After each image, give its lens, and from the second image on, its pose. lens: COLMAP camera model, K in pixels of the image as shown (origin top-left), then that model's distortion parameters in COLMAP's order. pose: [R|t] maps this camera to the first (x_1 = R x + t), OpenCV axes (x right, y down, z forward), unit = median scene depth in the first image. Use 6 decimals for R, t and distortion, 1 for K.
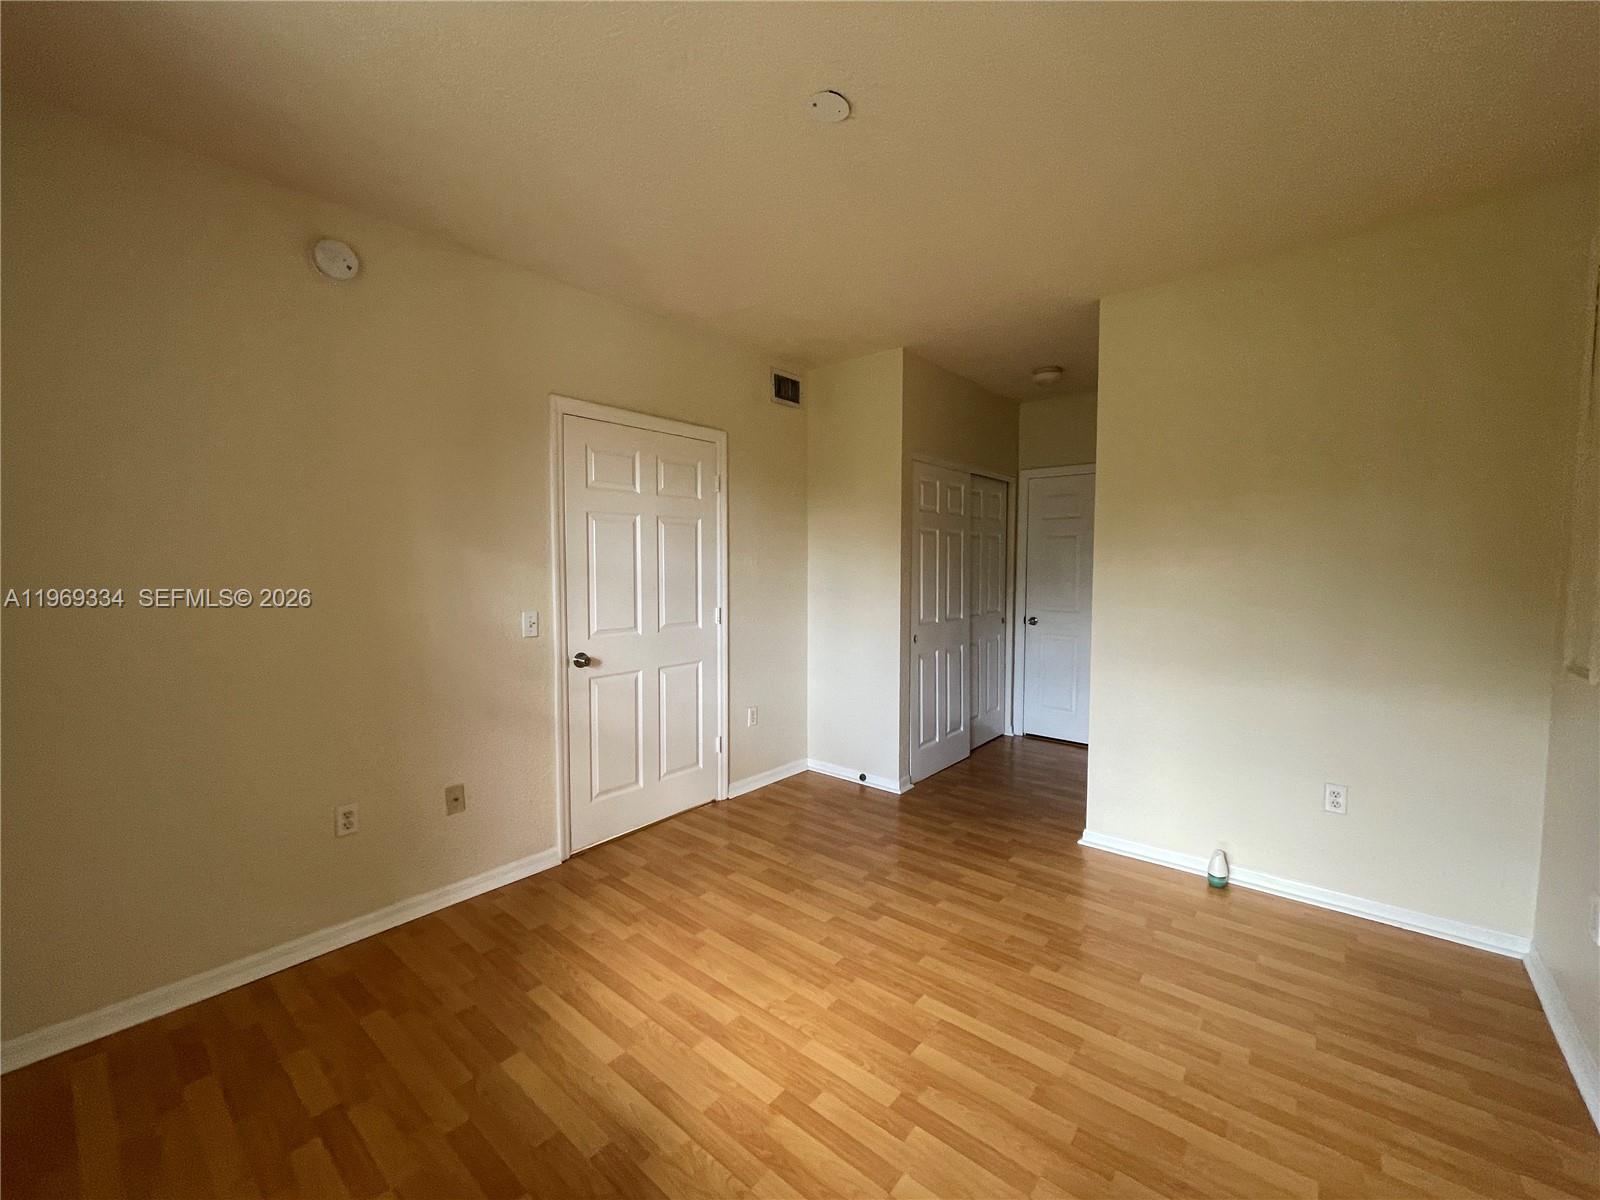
lens RADIAL K [[649.3, 0, 808.5], [0, 649.3, 592.8], [0, 0, 1]] dist [0.001288, -0.001093]
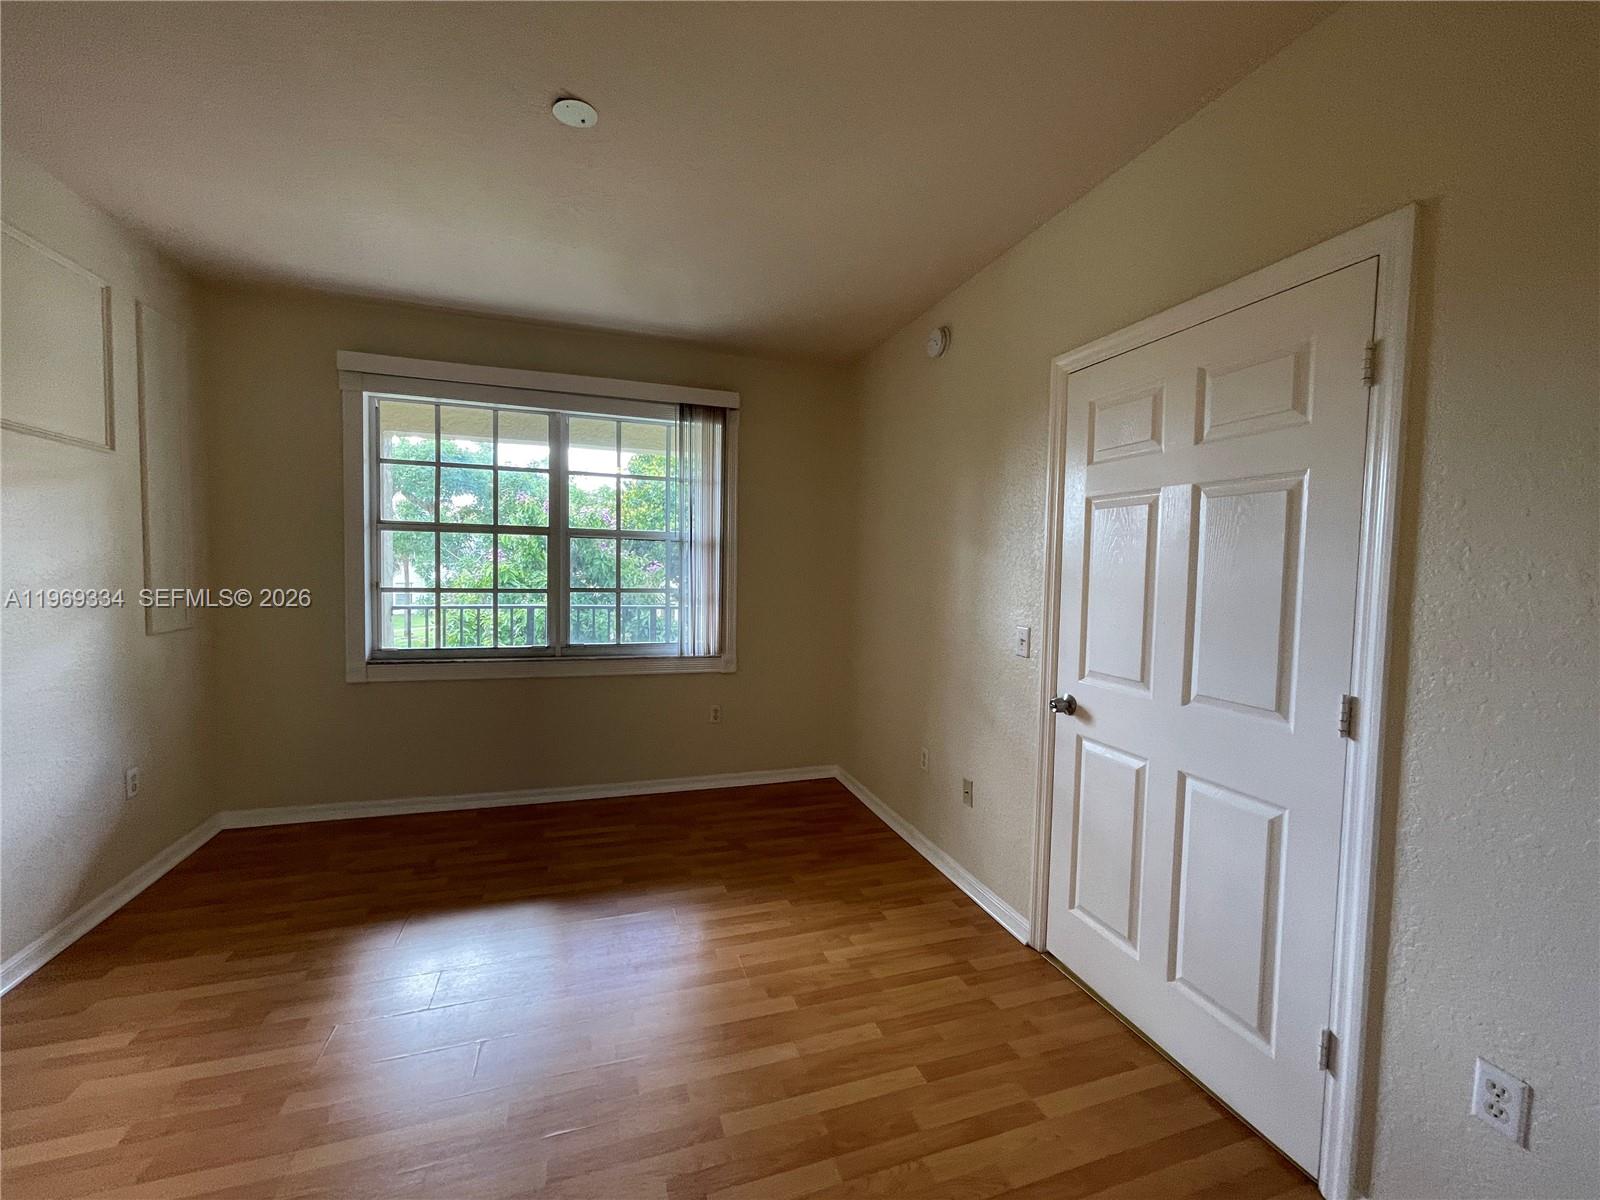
lens RADIAL K [[649.3, 0, 806.3], [0, 649.3, 607.3], [0, 0, 1]] dist [0.001288, -0.001093]
pose [[-0.524748, 0.035748, -0.850507, 0.484509], [-0.072128, 0.993658, 0.086267, -0.053580], [0.848196, 0.106613, -0.518842, 1.290318]]
